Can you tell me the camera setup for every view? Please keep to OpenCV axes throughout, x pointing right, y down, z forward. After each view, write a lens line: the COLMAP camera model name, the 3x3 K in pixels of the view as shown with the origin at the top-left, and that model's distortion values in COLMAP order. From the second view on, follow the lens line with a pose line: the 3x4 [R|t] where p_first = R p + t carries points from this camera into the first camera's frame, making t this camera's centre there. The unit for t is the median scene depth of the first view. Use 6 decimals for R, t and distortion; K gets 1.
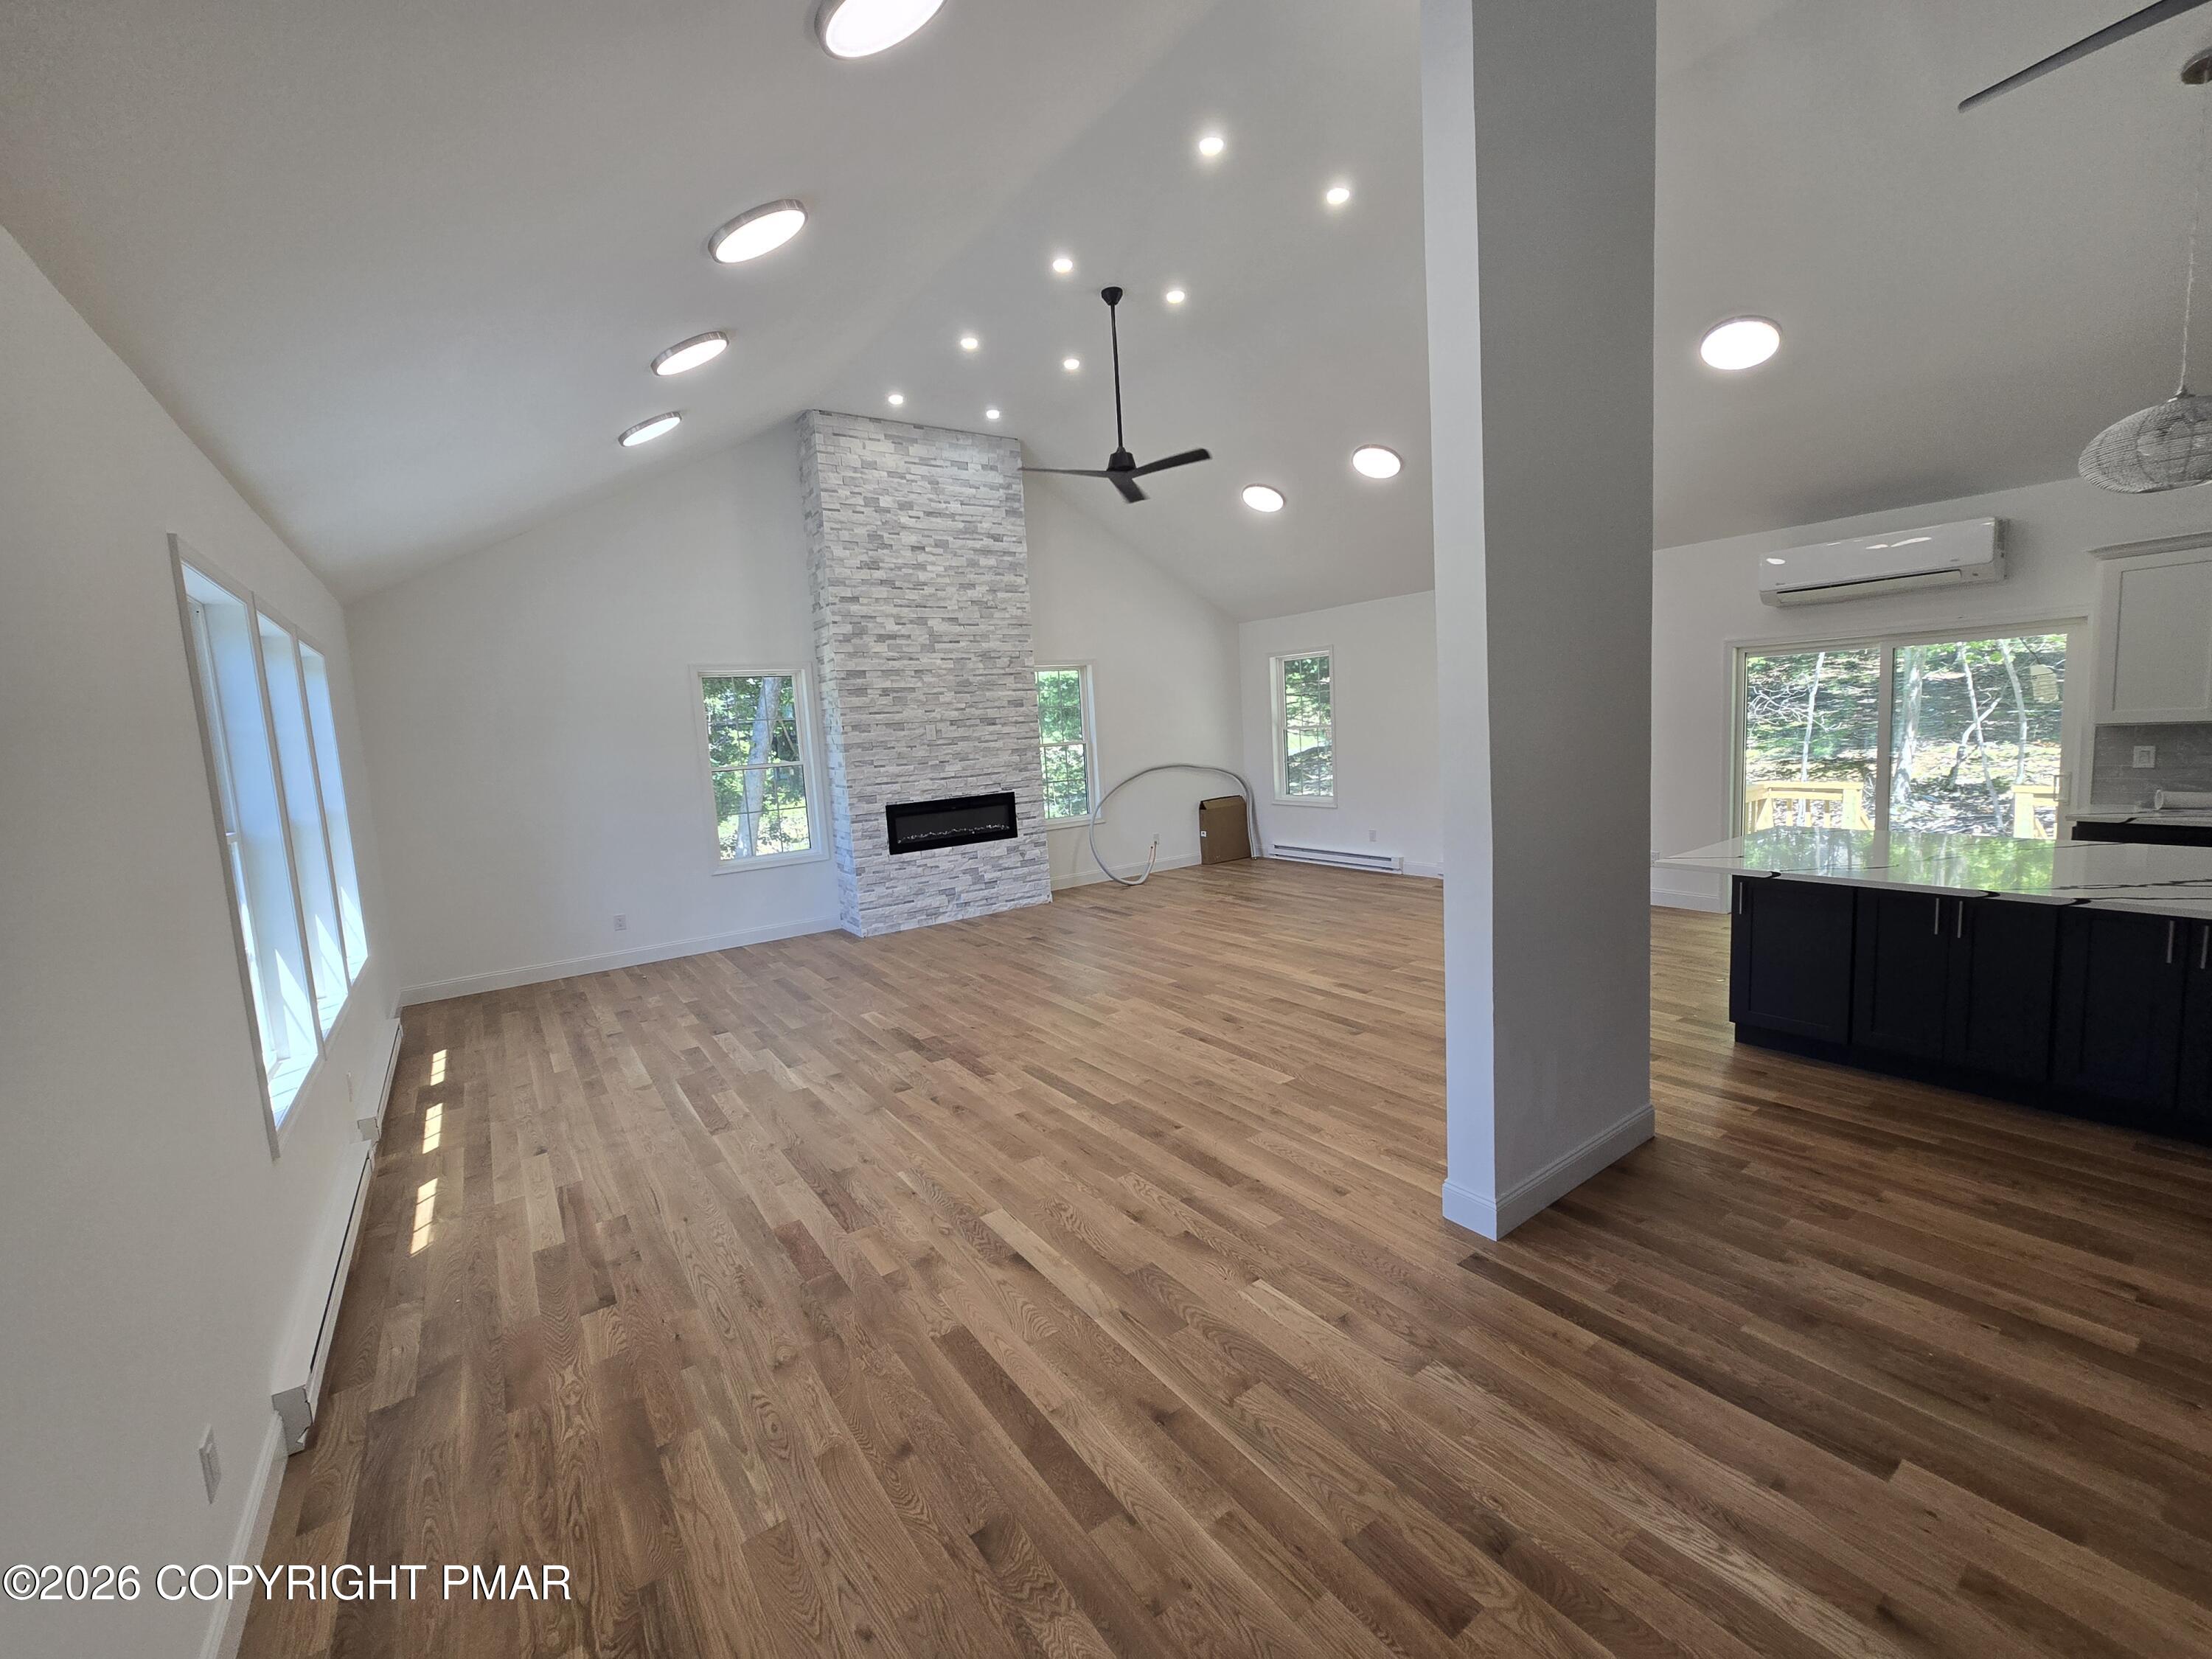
lens RADIAL K [[900.5, 0, 1099.9], [0, 900.5, 827.9], [0, 0, 1]] dist [-0.003897, 0.001387]
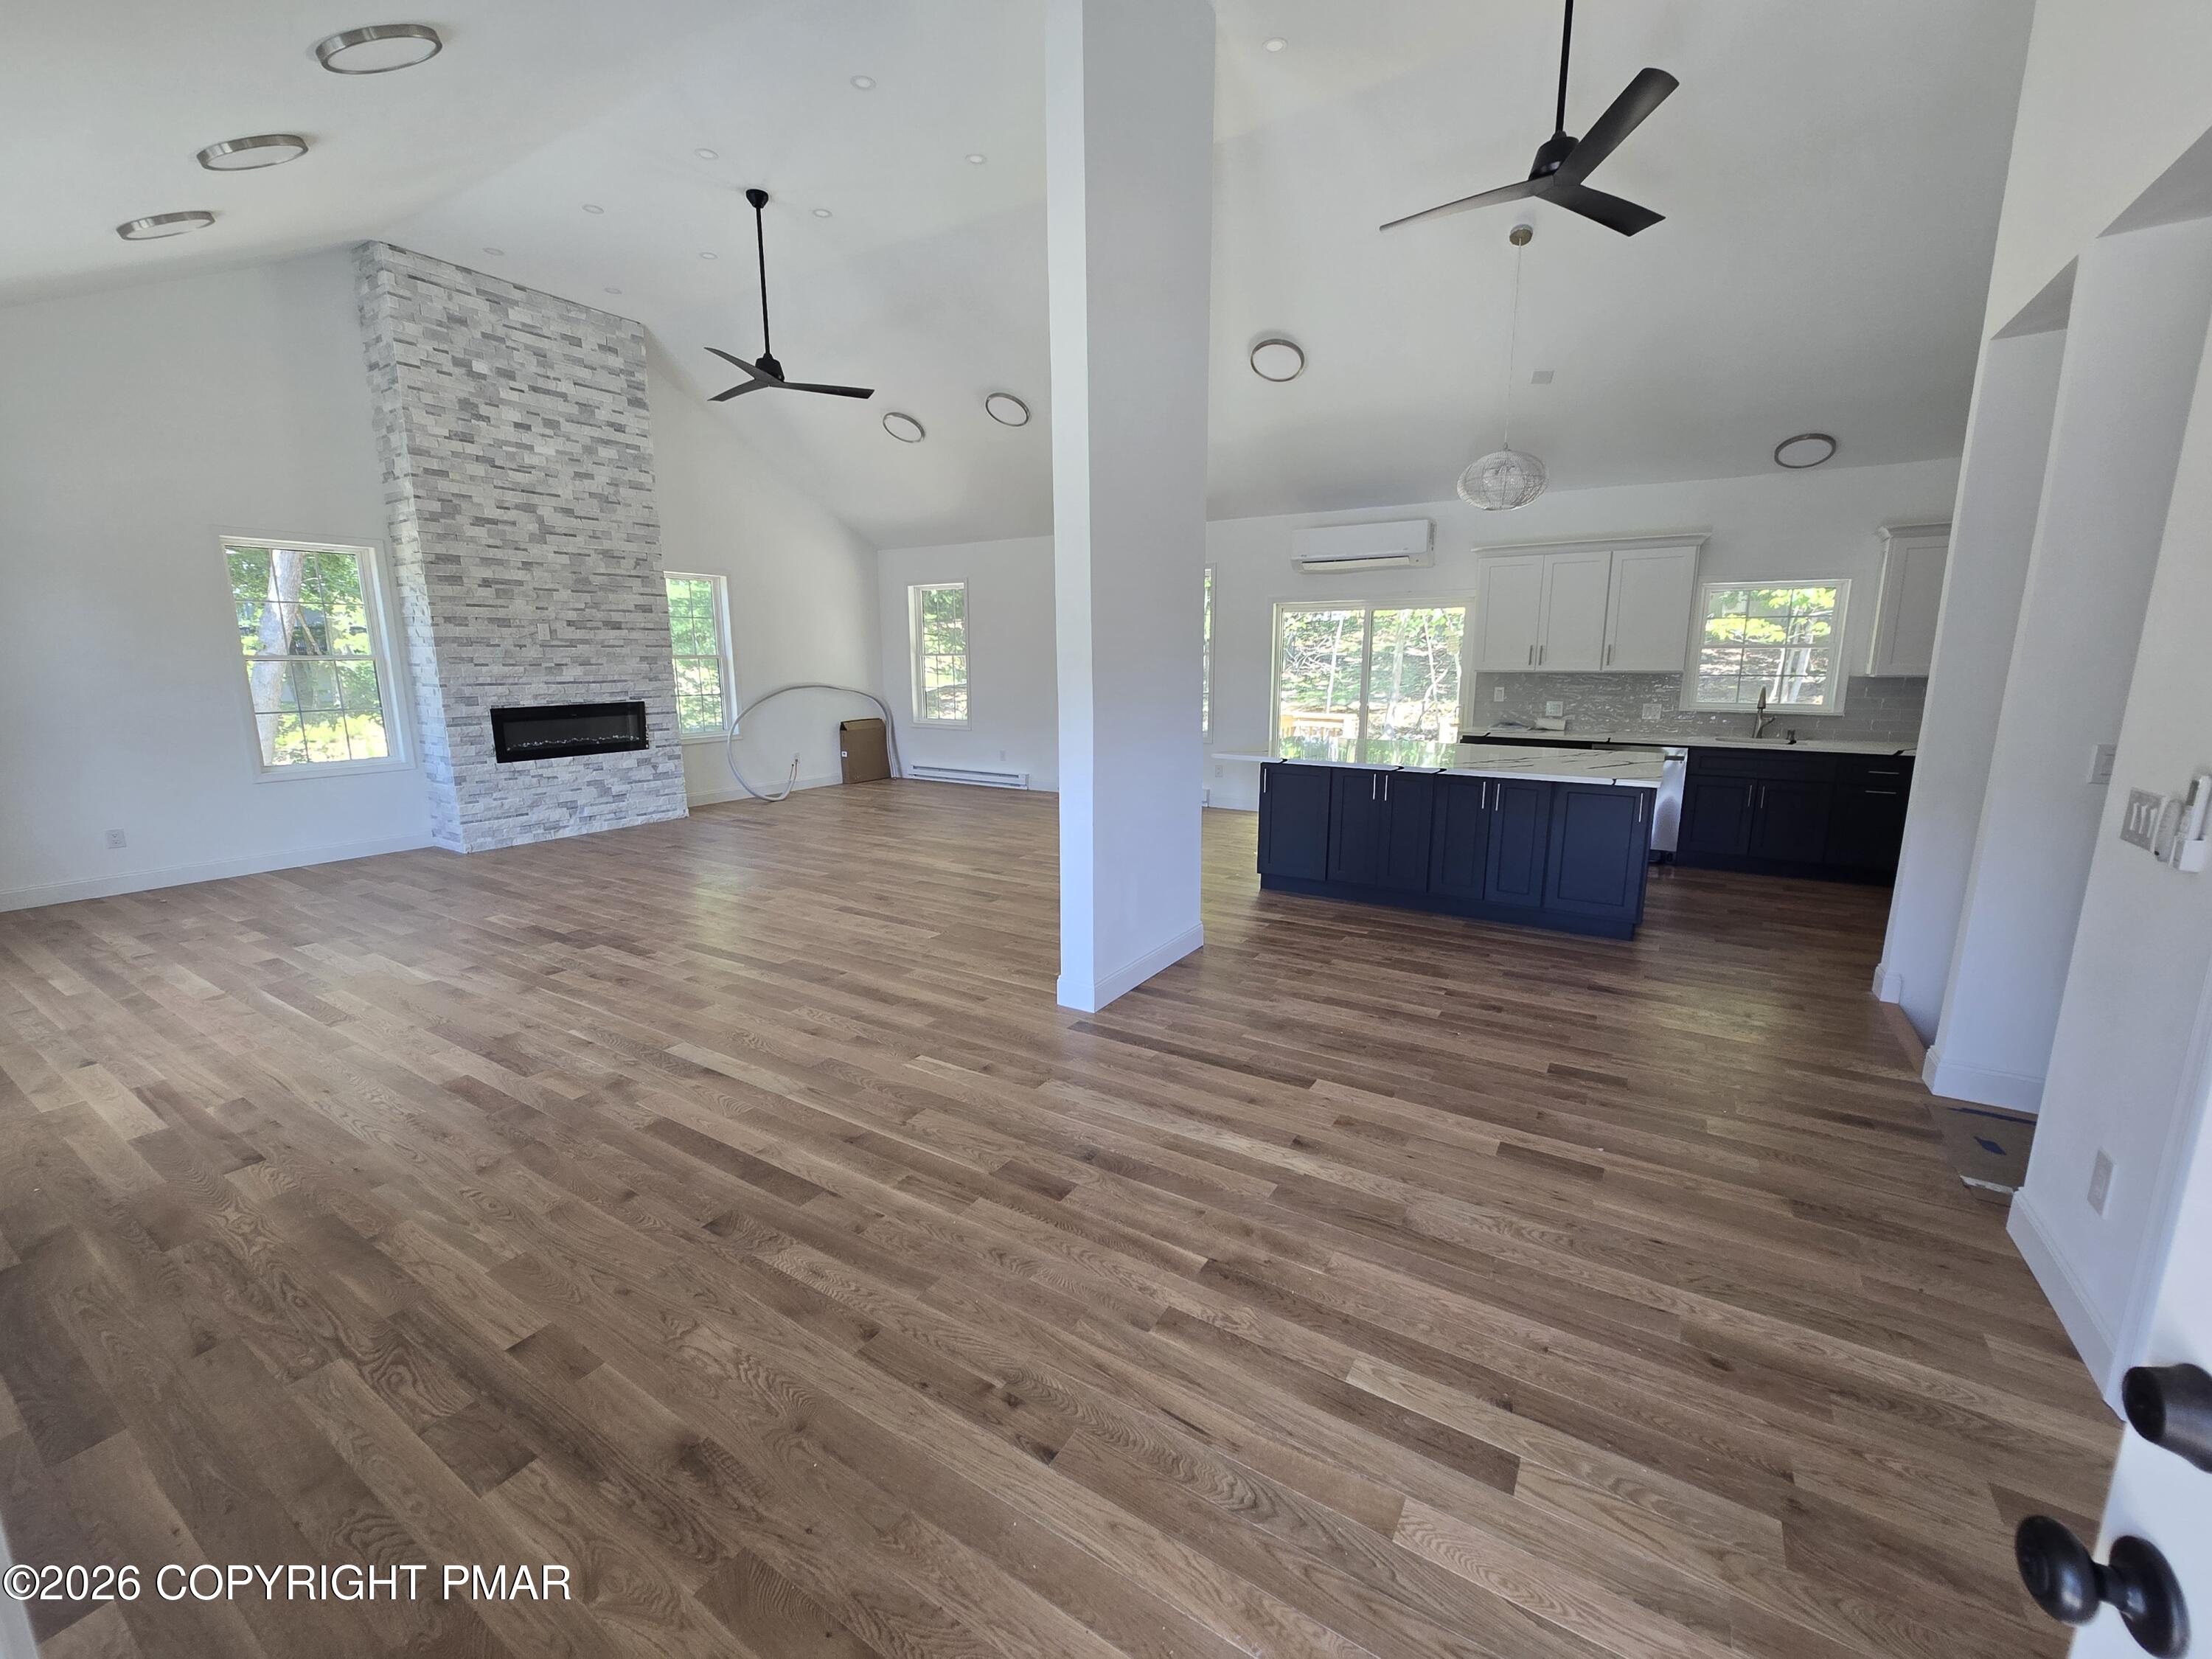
lens RADIAL K [[900.5, 0, 1094.0], [0, 900.5, 826.9], [0, 0, 1]] dist [-0.003897, 0.001387]
pose [[0.921942, -0.016429, 0.386979, -0.055072], [-0.006675, 0.998278, 0.058283, 0.072437], [-0.387270, -0.056317, 0.920245, -0.160927]]
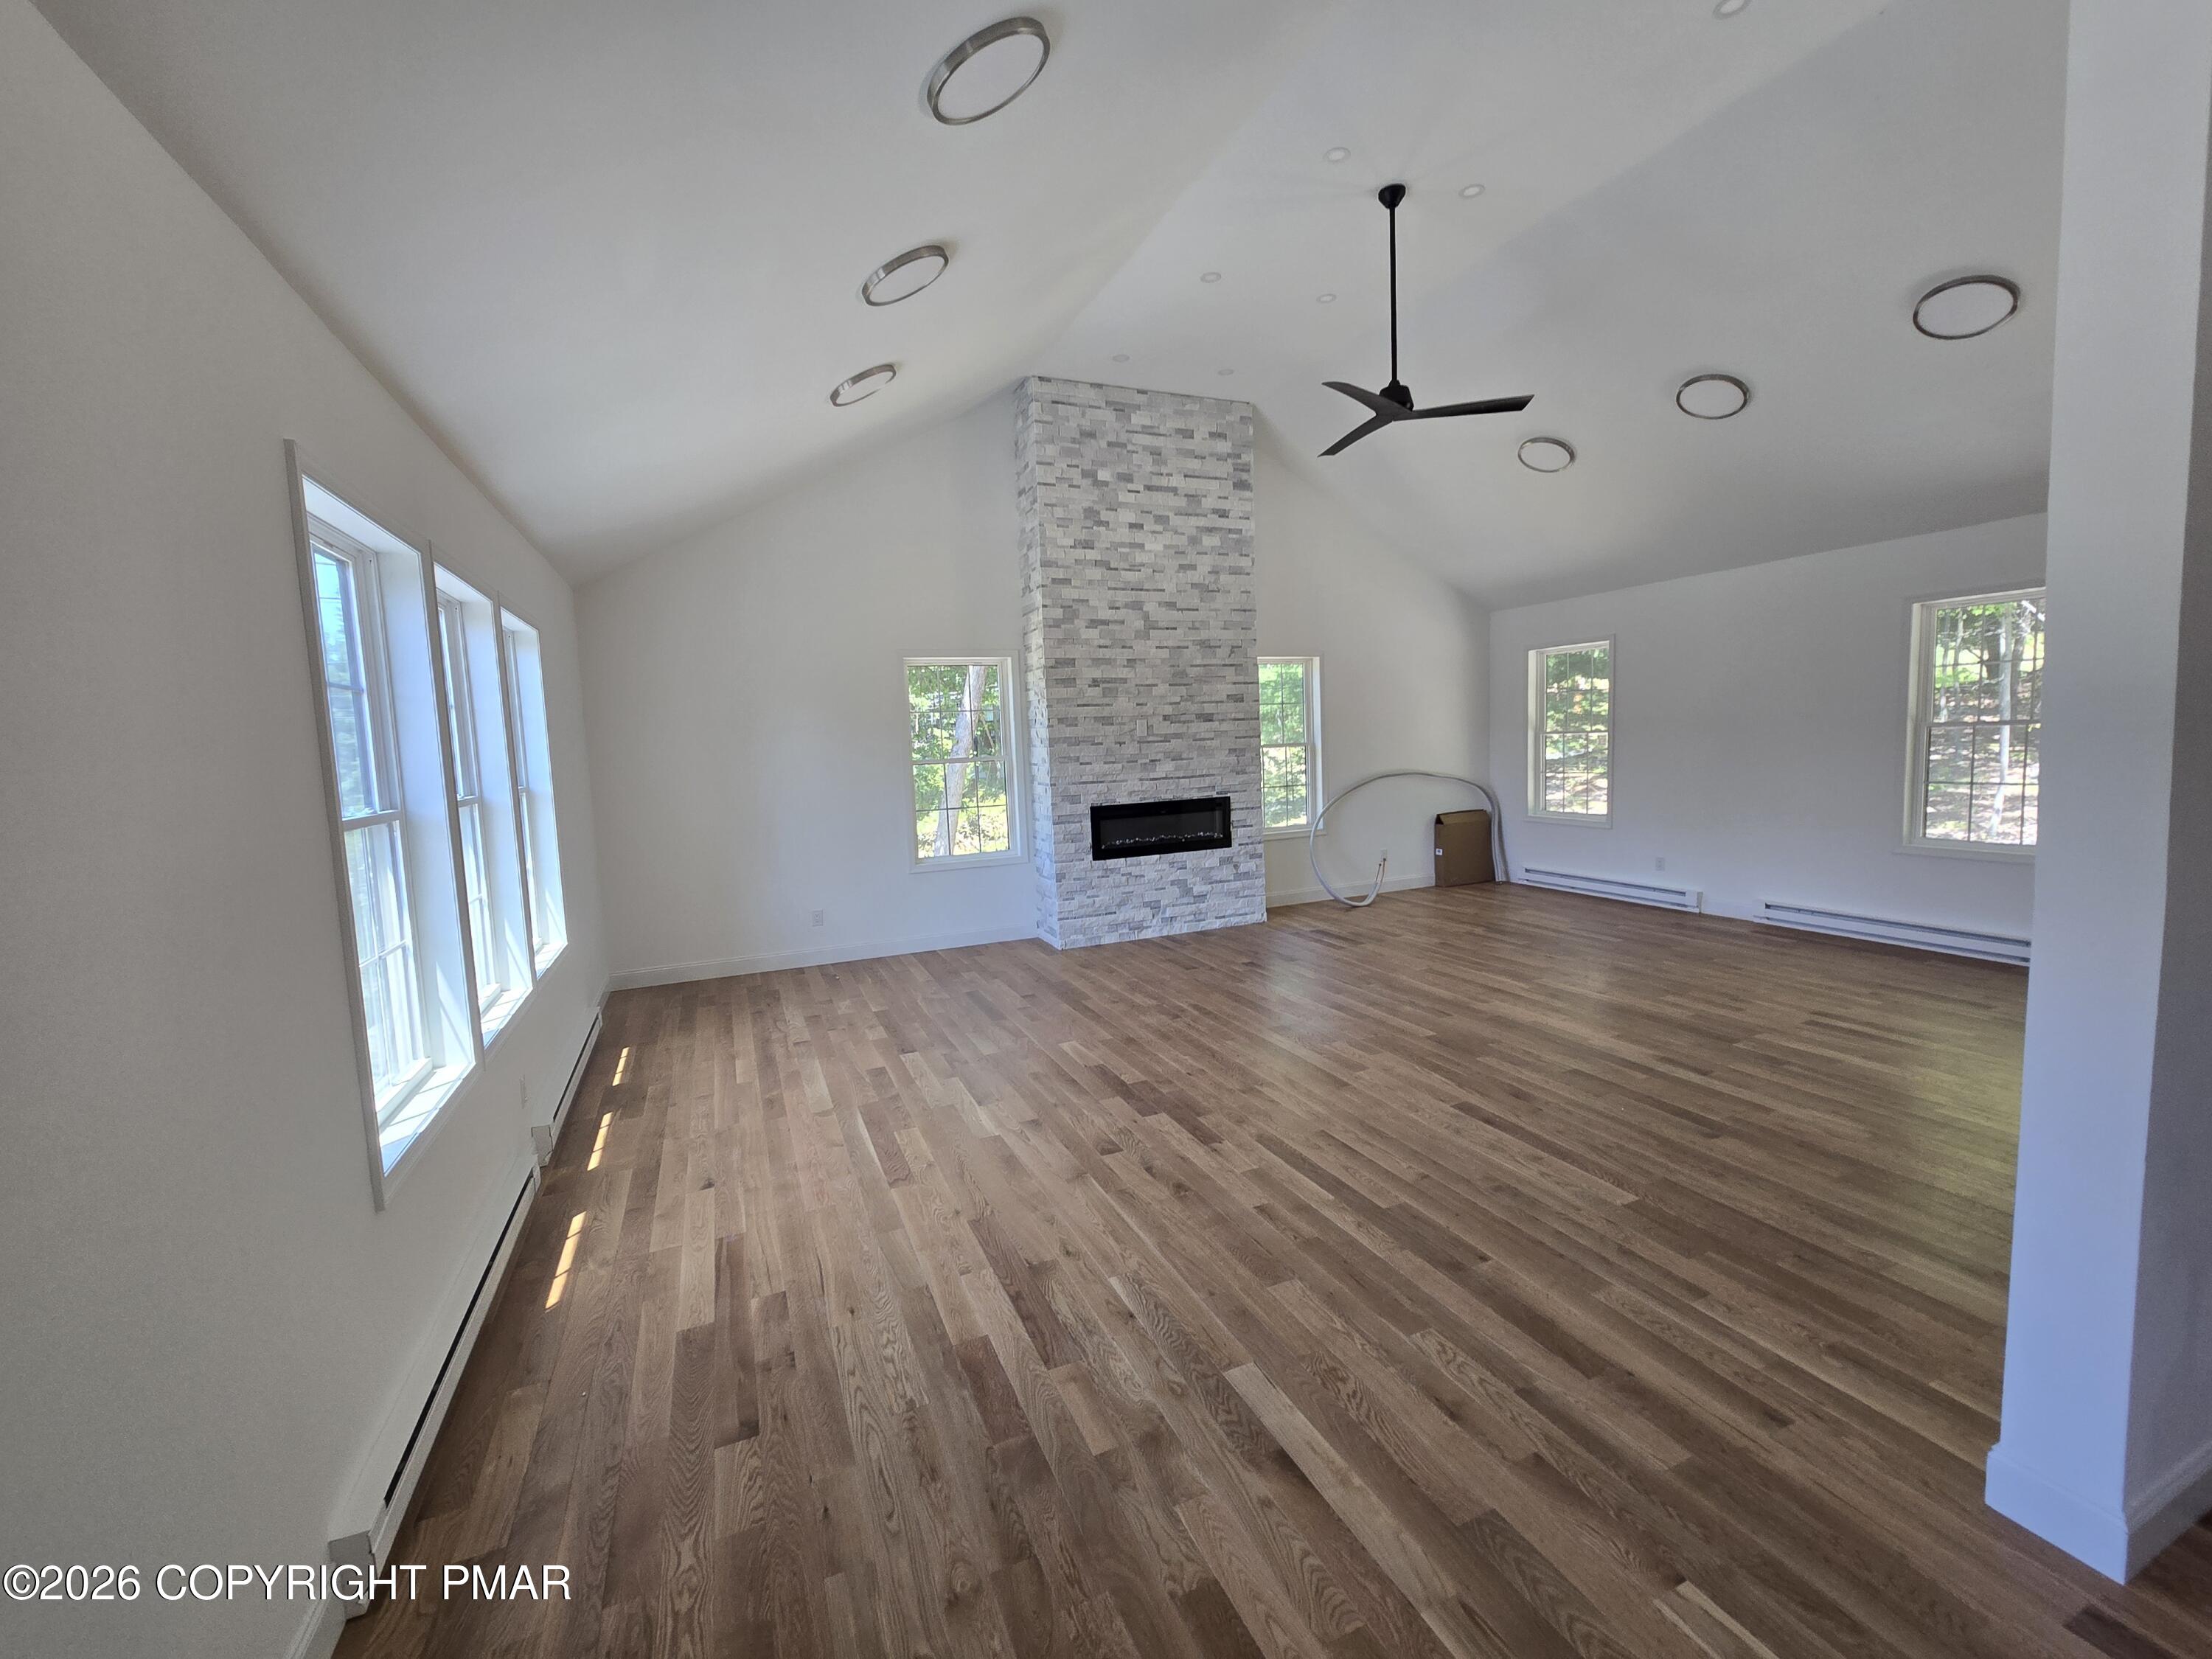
lens RADIAL K [[900.5, 0, 1106.5], [0, 900.5, 827.9], [0, 0, 1]] dist [-0.003897, 0.001387]
pose [[0.979579, 0.039539, -0.197133, -0.078657], [-0.040891, 0.999160, -0.002793, -0.002836], [0.196857, 0.010797, 0.980373, 0.205601]]
